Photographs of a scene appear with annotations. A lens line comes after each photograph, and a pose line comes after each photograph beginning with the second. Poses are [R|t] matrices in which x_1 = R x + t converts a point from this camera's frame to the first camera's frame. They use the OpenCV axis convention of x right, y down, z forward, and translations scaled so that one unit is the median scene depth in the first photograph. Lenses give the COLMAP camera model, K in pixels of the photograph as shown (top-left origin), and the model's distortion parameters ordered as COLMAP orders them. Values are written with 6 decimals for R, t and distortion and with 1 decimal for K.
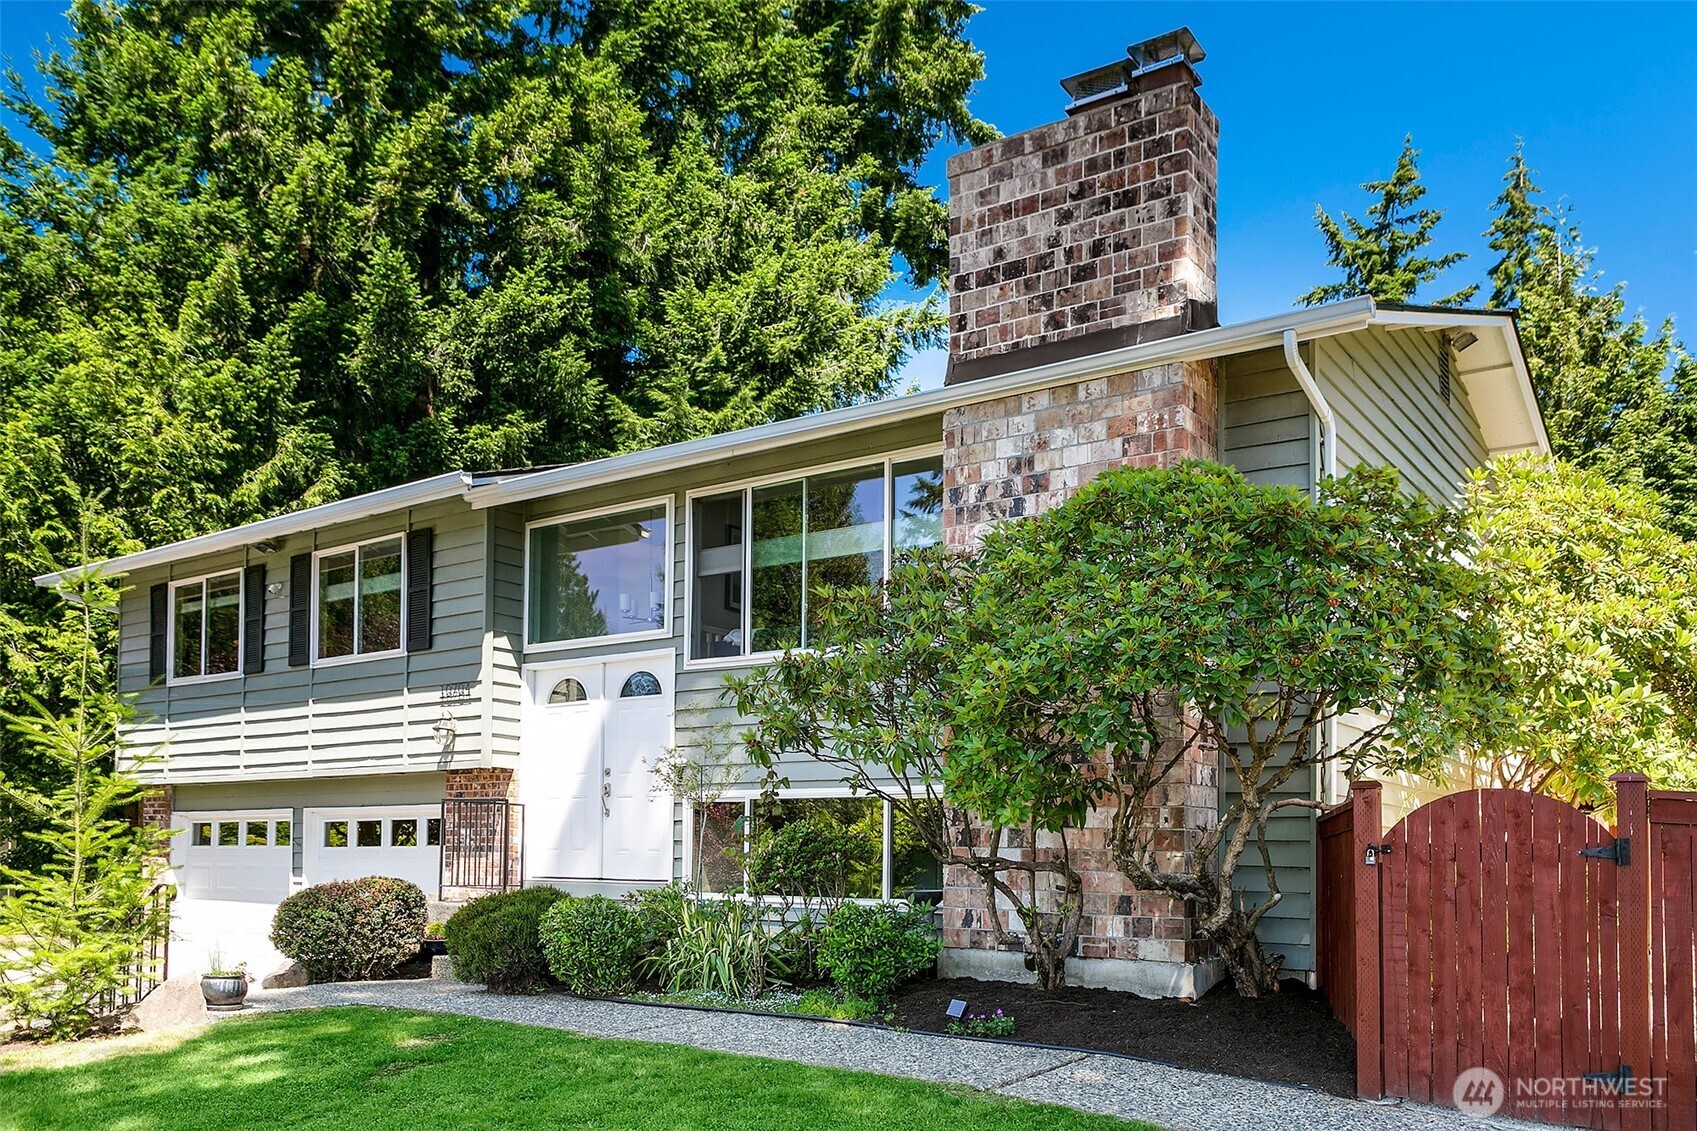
lens RADIAL K [[1395.8, 0, 661.4], [0, 1395.8, 727.2], [0, 0, 1]] dist [-0.002023, 0.011170]
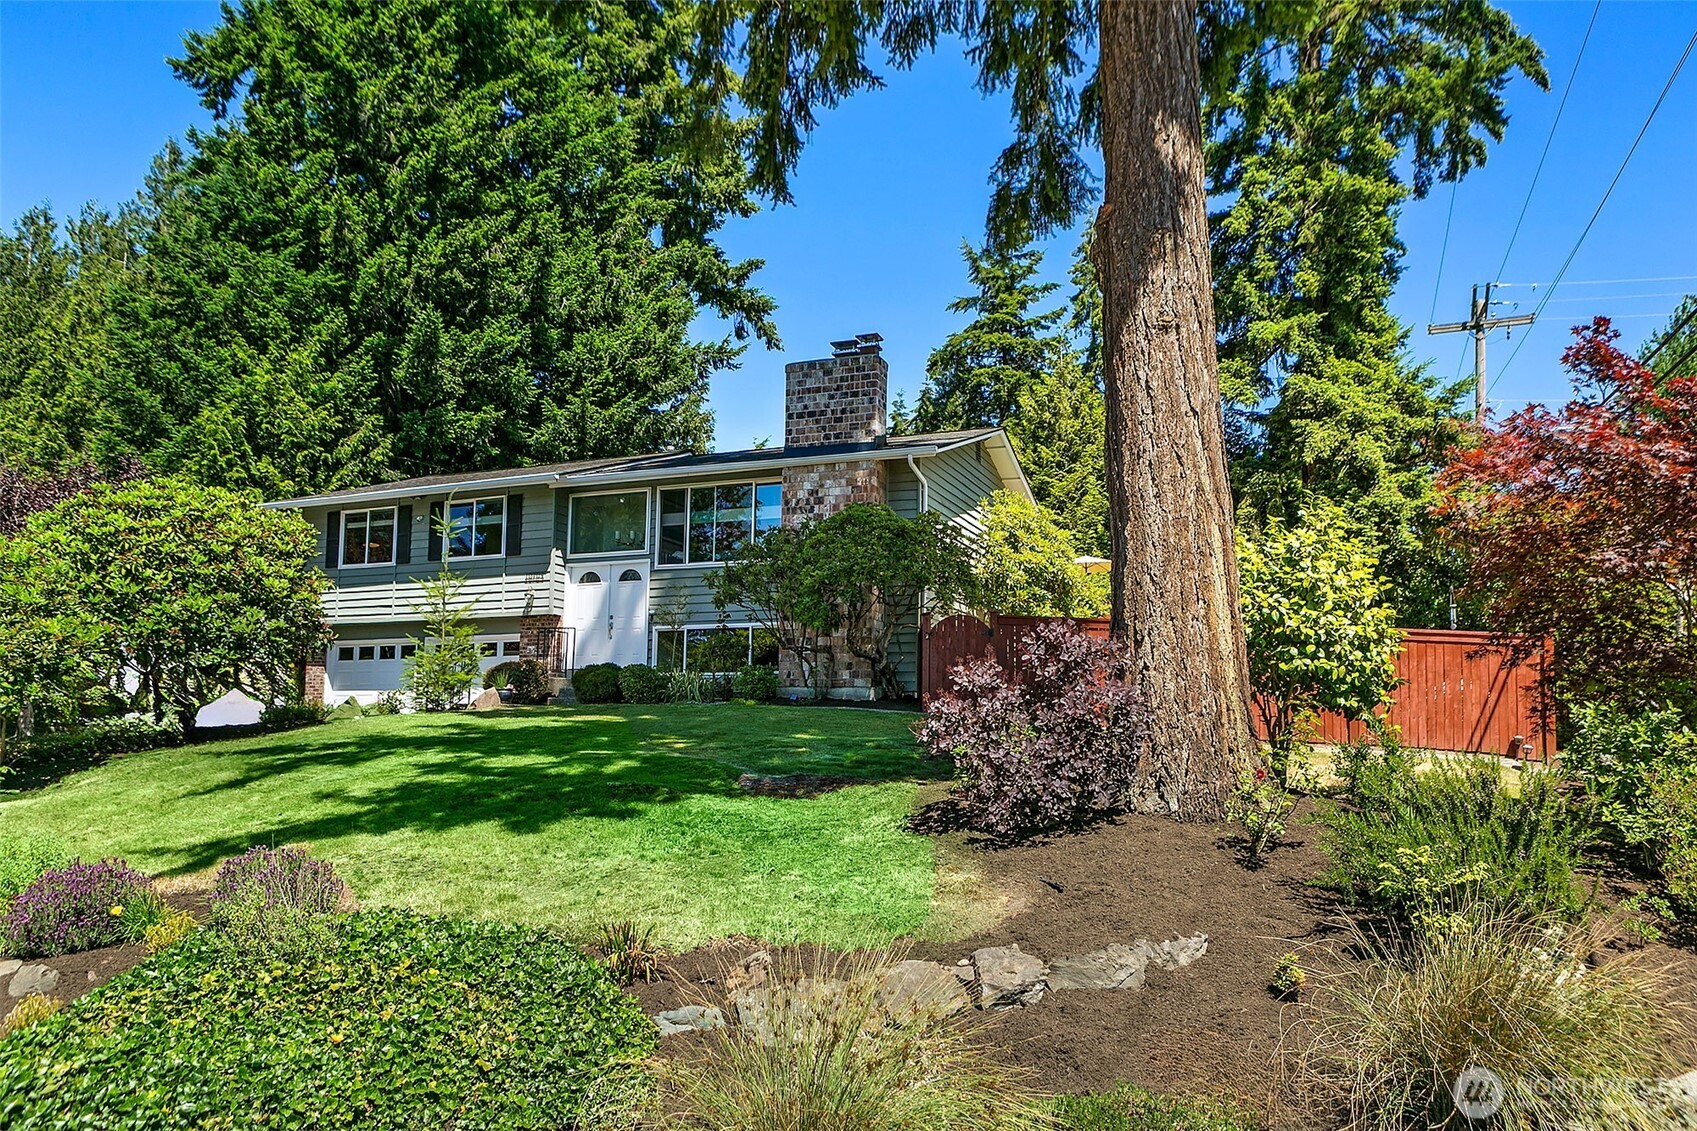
lens RADIAL K [[1170.5, 0, 848.5], [0, 1170.5, 565.5], [0, 0, 1]] dist [-0.001361, -0.000209]
pose [[0.941801, 0.029809, 0.334846, -0.282230], [-0.015712, 0.998875, -0.044732, 0.026967], [-0.335803, 0.036868, 0.941211, -0.735412]]
